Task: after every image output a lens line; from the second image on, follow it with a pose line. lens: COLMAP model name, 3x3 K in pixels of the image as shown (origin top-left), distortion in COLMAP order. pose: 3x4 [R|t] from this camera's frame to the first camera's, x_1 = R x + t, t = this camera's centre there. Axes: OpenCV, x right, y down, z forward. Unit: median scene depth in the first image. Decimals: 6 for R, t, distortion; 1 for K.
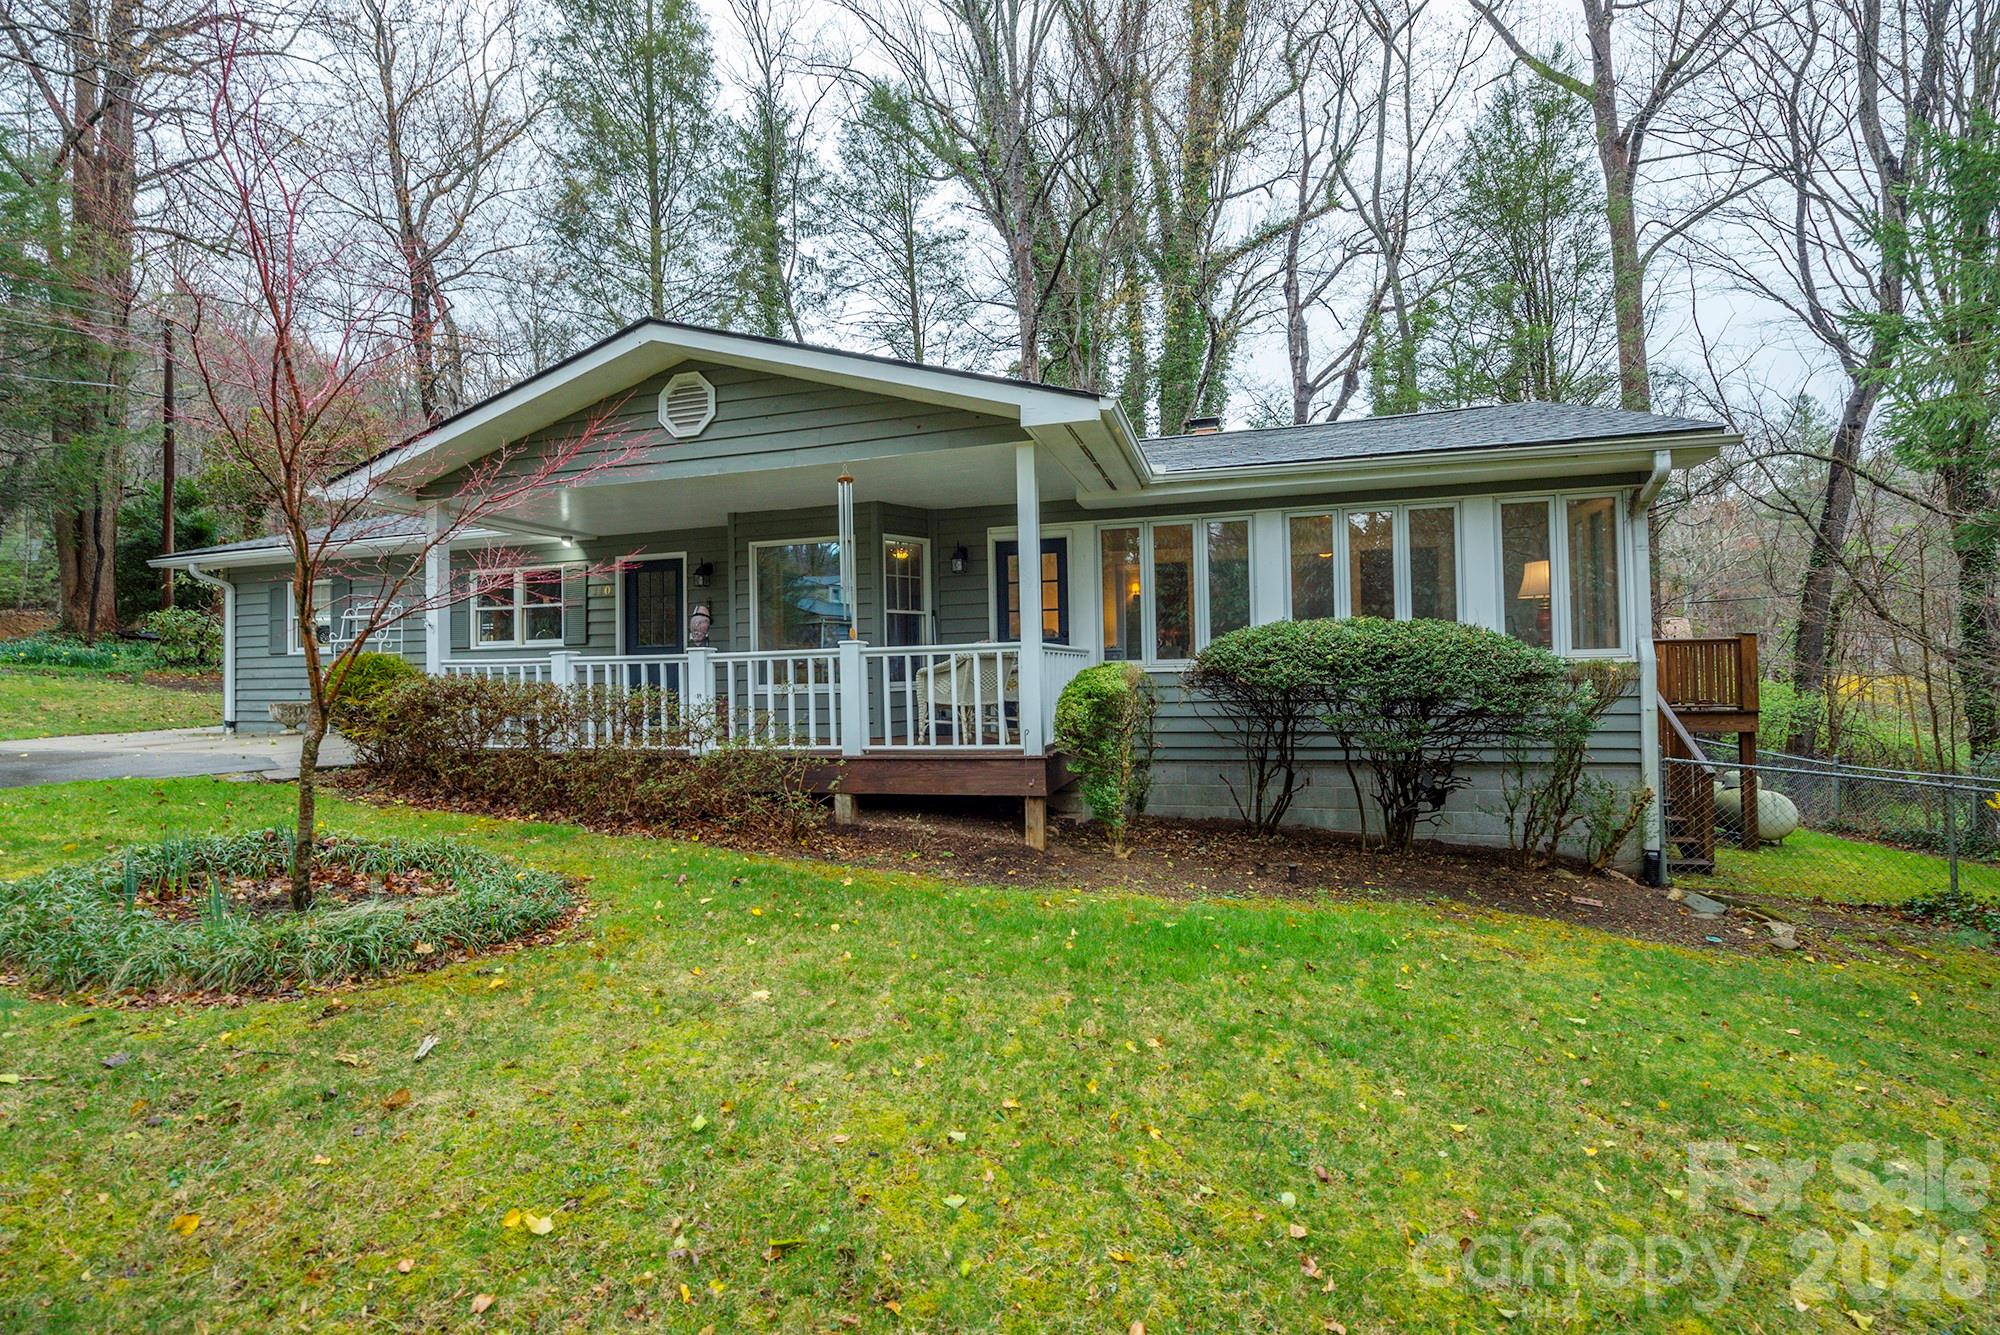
lens RADIAL K [[850.5, 0, 1002.3], [0, 850.5, 681.3], [0, 0, 1]] dist [-0.007961, -0.003450]
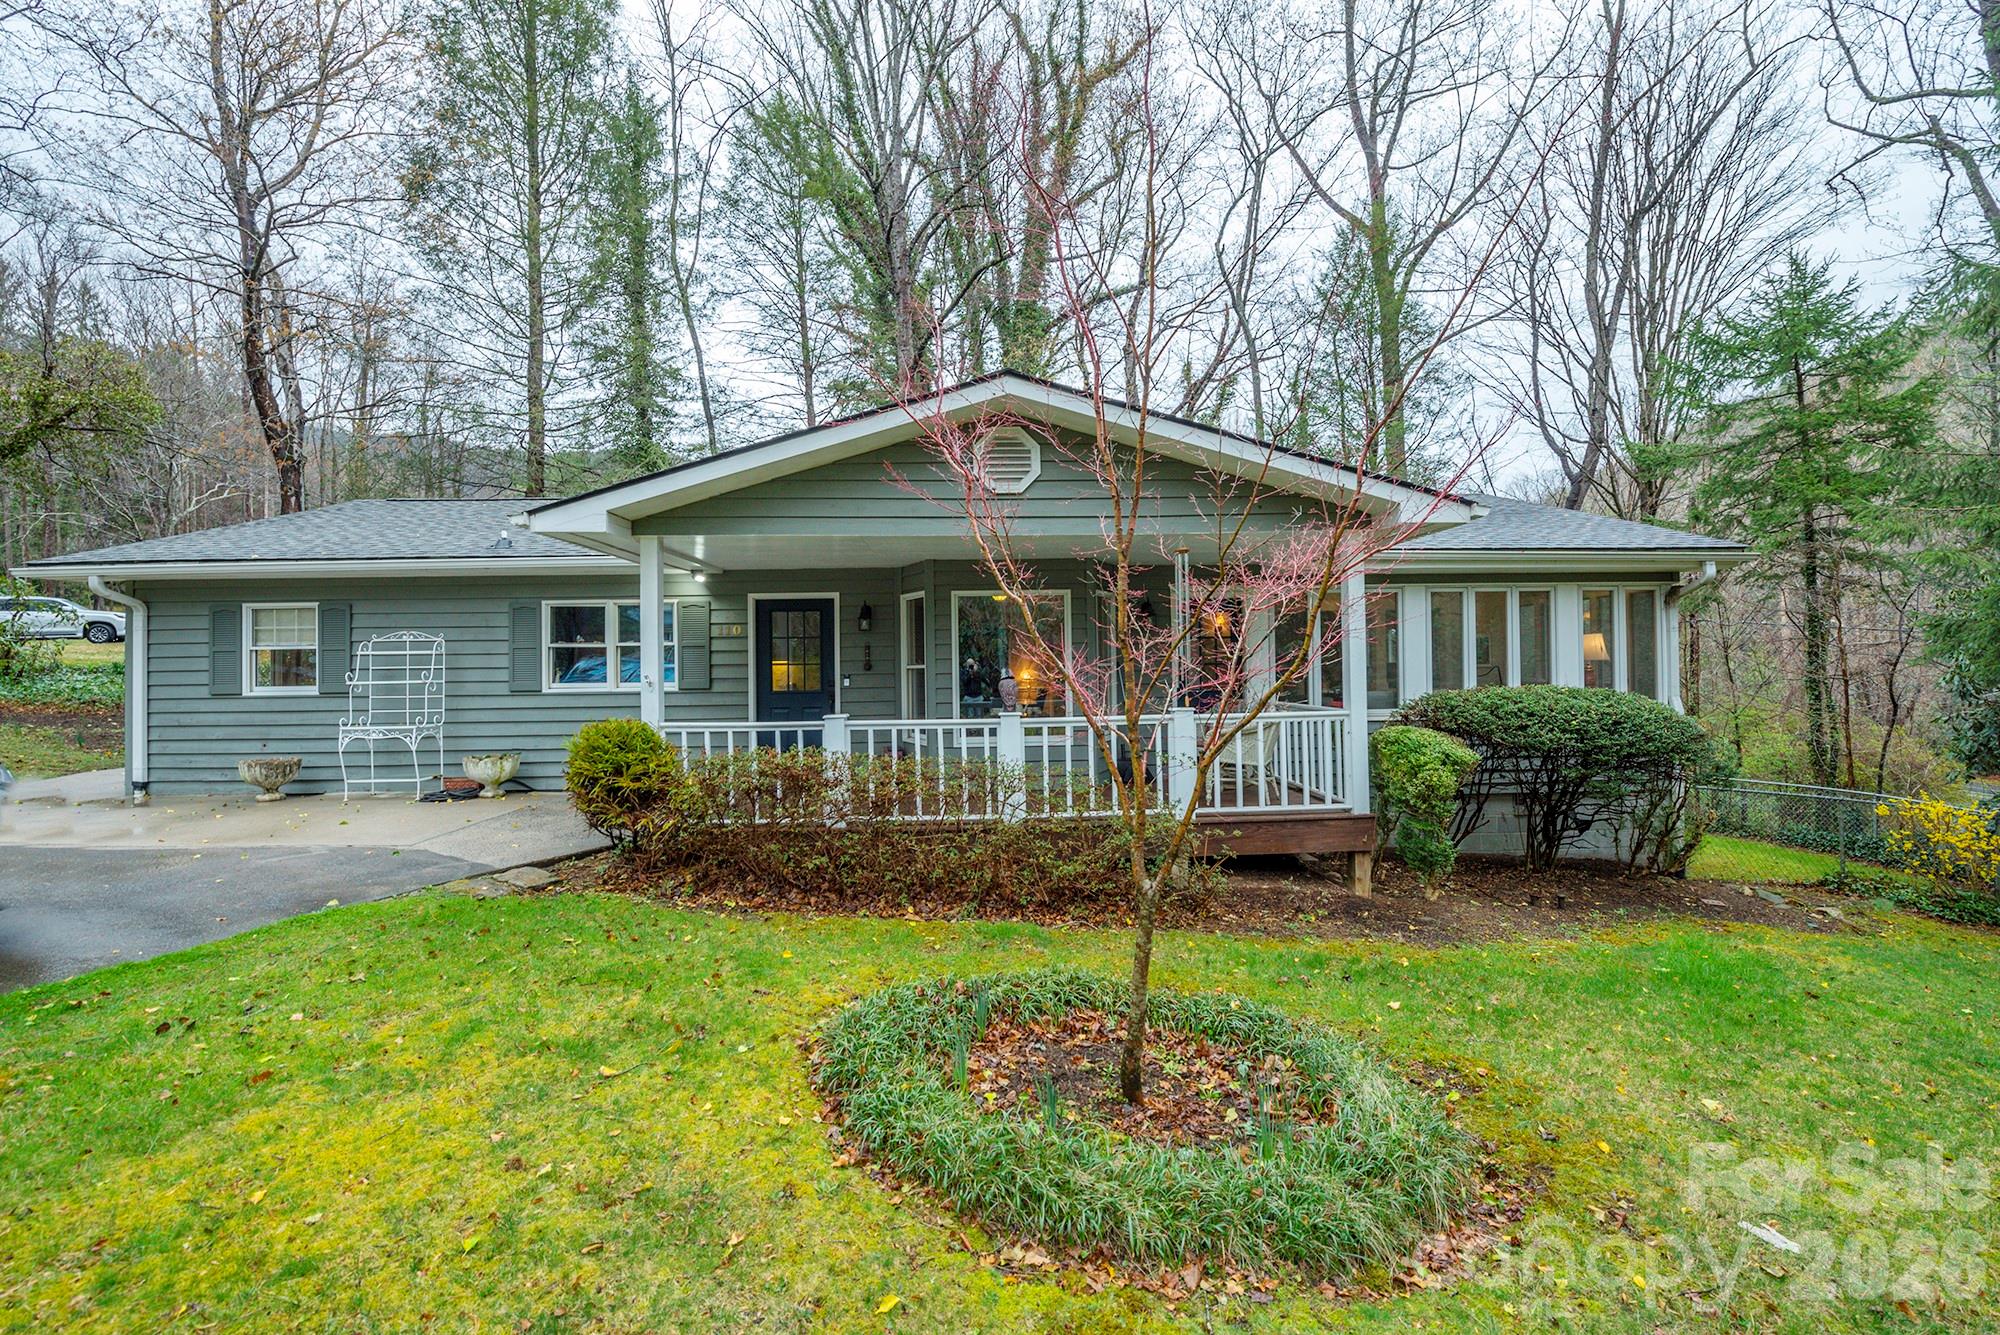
lens RADIAL K [[801.1, 0, 1003.3], [0, 801.1, 674.6], [0, 0, 1]] dist [-0.020628, -0.000051]
pose [[0.951670, 0.004208, 0.307093, -0.619009], [-0.001465, 0.999957, -0.009162, -0.070912], [-0.307118, 0.008270, 0.951635, 0.135740]]
